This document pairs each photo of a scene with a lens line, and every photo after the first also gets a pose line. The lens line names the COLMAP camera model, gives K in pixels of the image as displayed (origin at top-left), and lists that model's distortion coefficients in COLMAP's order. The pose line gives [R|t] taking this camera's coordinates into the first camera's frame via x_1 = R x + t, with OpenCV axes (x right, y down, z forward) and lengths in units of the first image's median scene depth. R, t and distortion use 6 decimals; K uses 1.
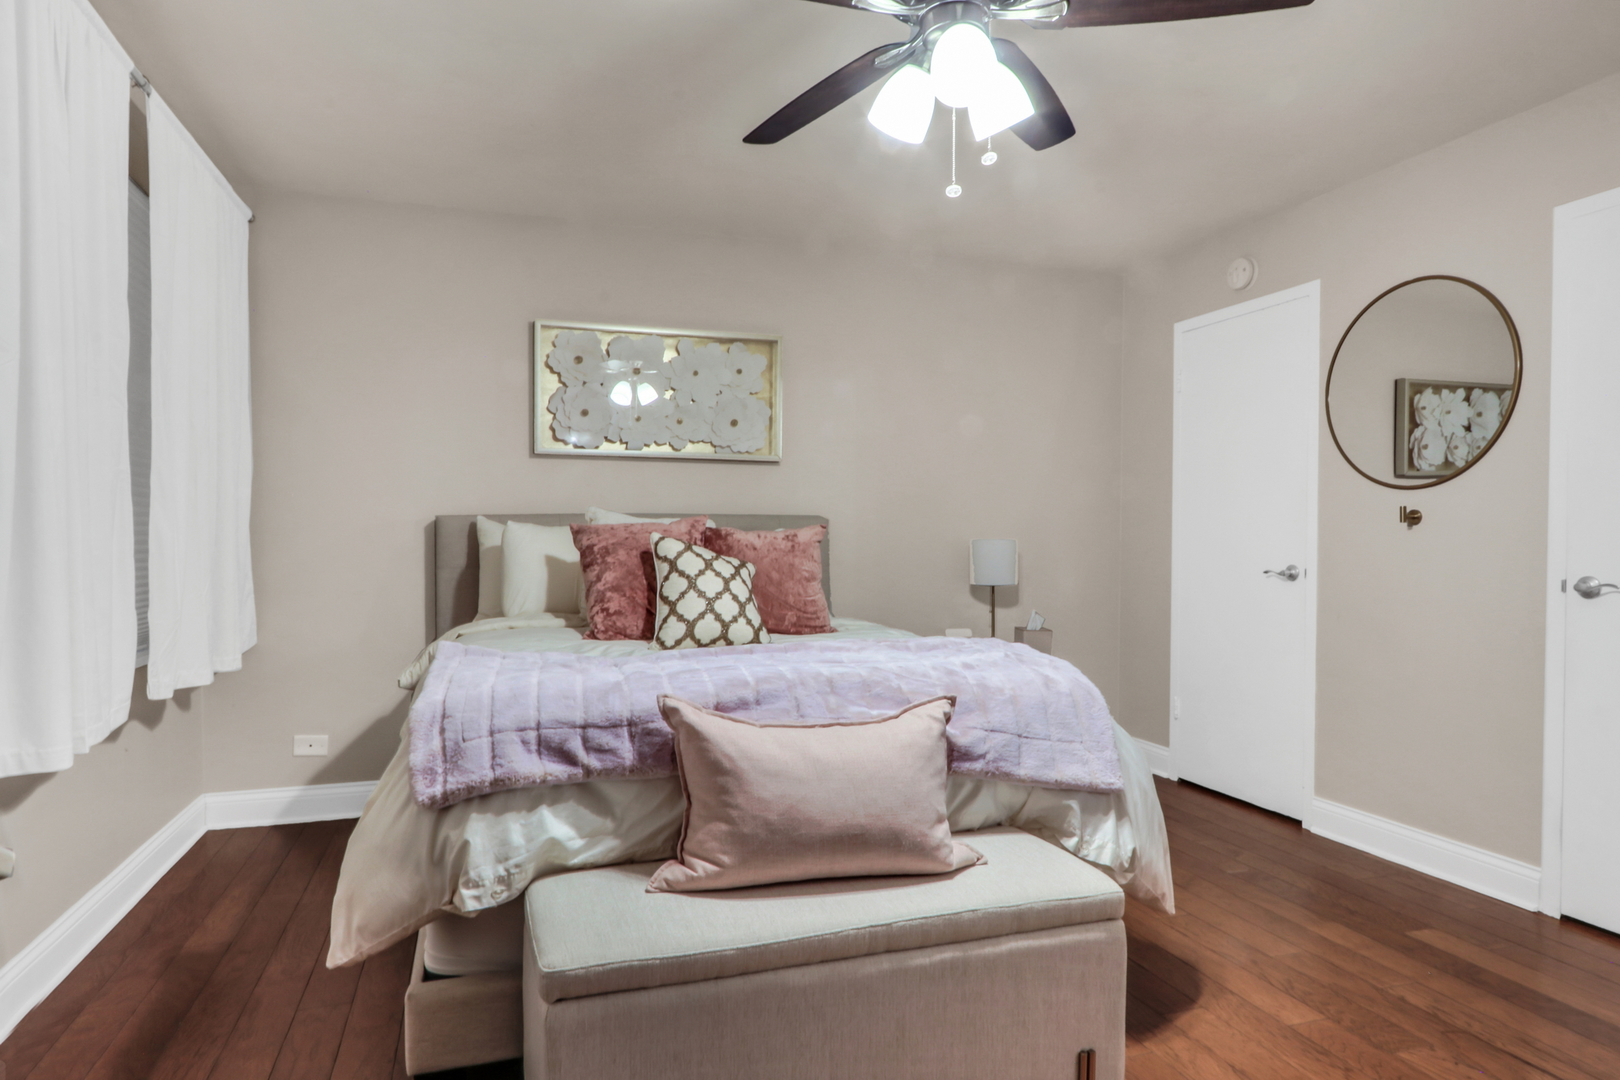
lens RADIAL K [[949.4, 0, 796.7], [0, 949.4, 564.1], [0, 0, 1]] dist [-0.003000, 0.001022]
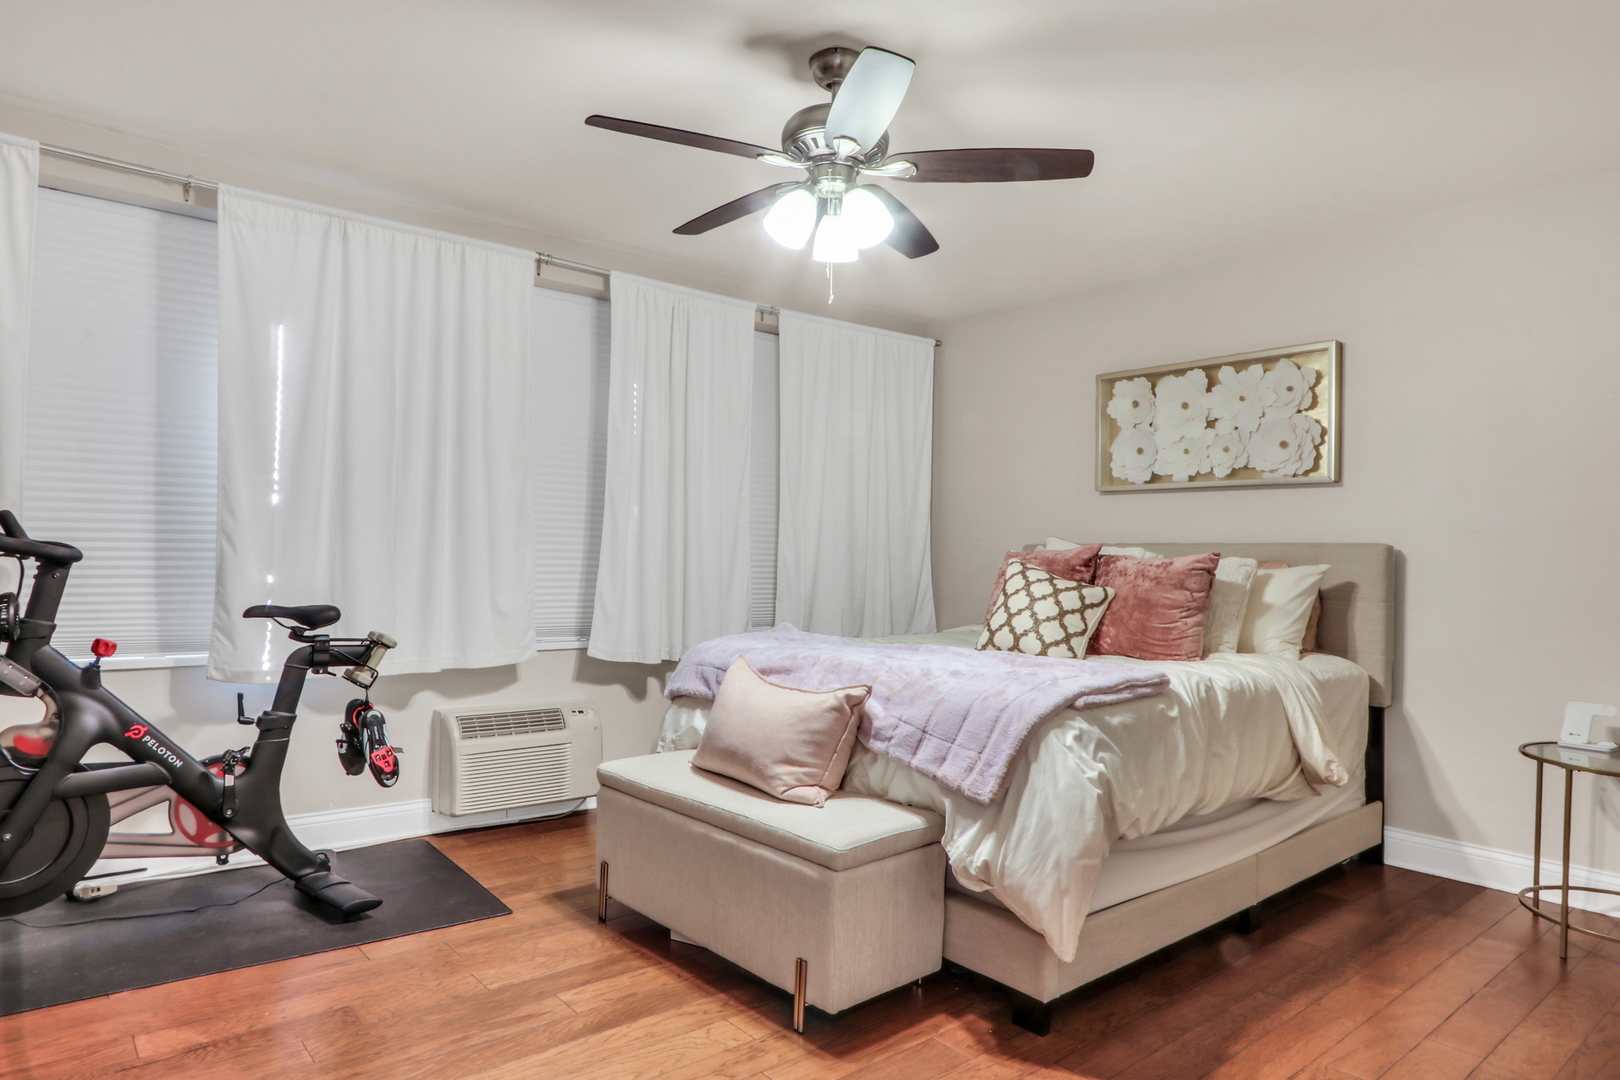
lens RADIAL K [[949.4, 0, 796.7], [0, 949.4, 564.1], [0, 0, 1]] dist [-0.003000, 0.001022]
pose [[0.392628, 0.010187, -0.919641, 0.921394], [-0.039827, 0.999189, -0.005935, -0.008636], [0.918835, 0.038957, 0.392715, 0.291585]]
